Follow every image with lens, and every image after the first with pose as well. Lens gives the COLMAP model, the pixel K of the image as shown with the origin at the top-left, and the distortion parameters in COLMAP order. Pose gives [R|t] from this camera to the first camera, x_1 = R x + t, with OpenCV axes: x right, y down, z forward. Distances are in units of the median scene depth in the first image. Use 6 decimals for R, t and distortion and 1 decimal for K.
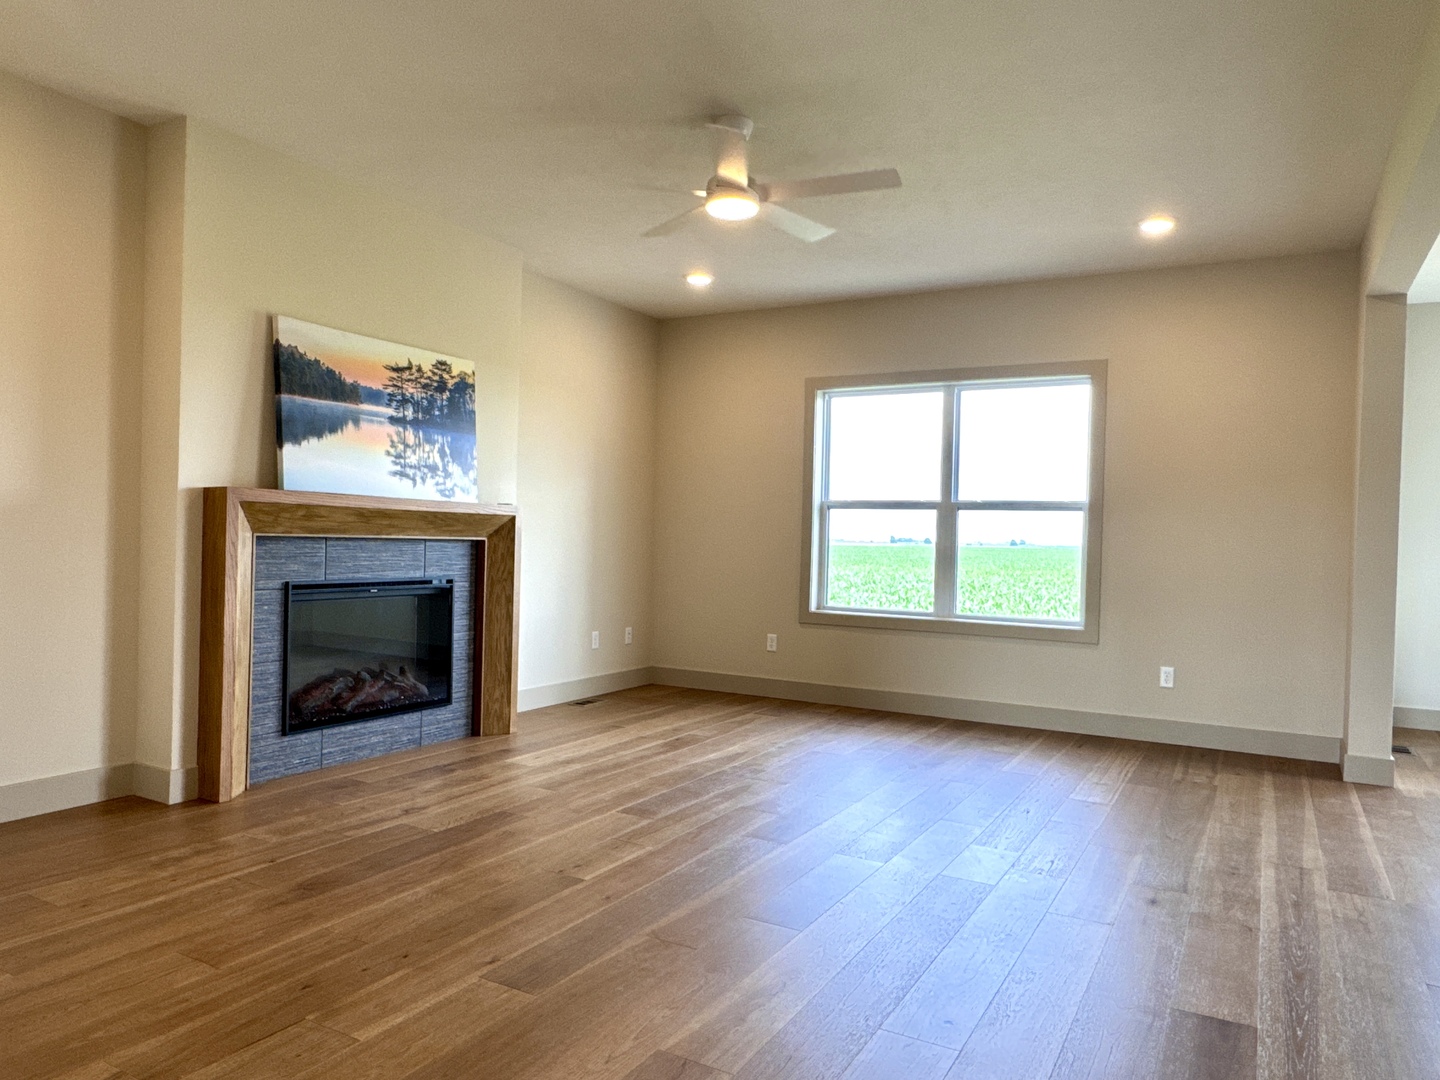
lens RADIAL K [[966.6, 0, 720.0], [0, 966.6, 540.0], [0, 0, 1]] dist [0.004228, -0.000377]
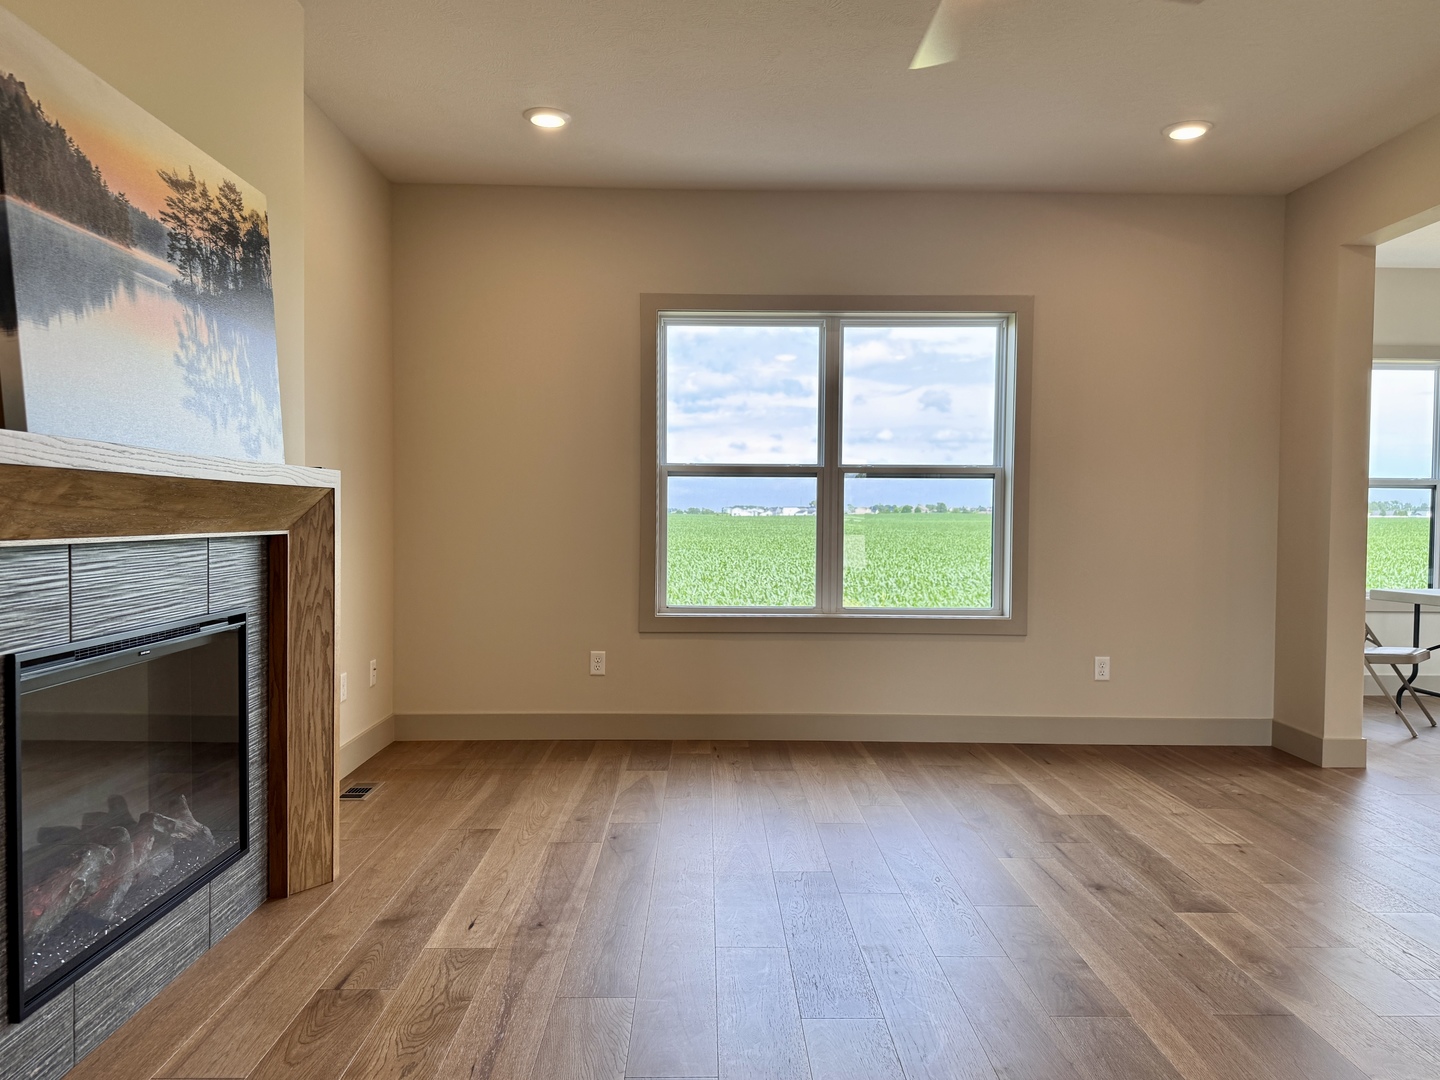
lens RADIAL K [[1062.1, 0, 720.6], [0, 1062.1, 532.5], [0, 0, 1]] dist [0.083526, -0.096802]
pose [[0.862415, -0.028631, 0.505392, -0.359841], [0.016347, 0.999454, 0.028726, -0.015344], [-0.505938, -0.016512, 0.862412, 0.385957]]
